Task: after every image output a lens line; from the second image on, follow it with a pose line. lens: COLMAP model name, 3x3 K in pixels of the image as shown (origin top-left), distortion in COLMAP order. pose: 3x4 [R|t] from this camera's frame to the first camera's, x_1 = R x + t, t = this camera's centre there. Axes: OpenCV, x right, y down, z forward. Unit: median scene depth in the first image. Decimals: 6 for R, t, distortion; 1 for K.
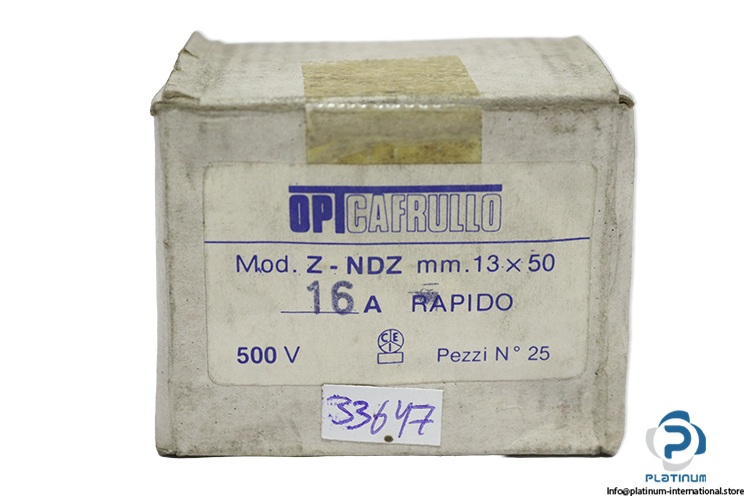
lens RADIAL K [[1521.8, 0, 374.4], [0, 1521.8, 249.9], [0, 0, 1]] dist [0.020209, 0.000000]
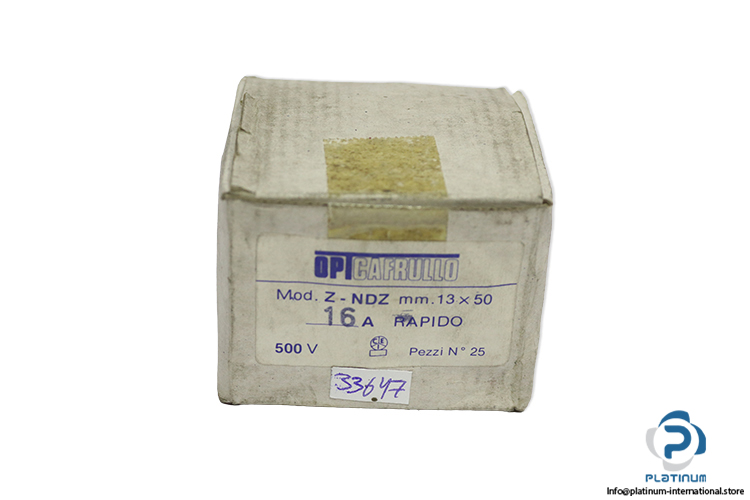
lens RADIAL K [[1414.2, 0, 375.3], [0, 1414.2, 250.2], [0, 0, 1]] dist [-0.007256, 0.000000]
pose [[0.998829, 0.035130, 0.033271, -0.042312], [-0.043012, 0.959616, 0.278007, -0.413828], [-0.022161, -0.279112, 0.960003, -0.303987]]
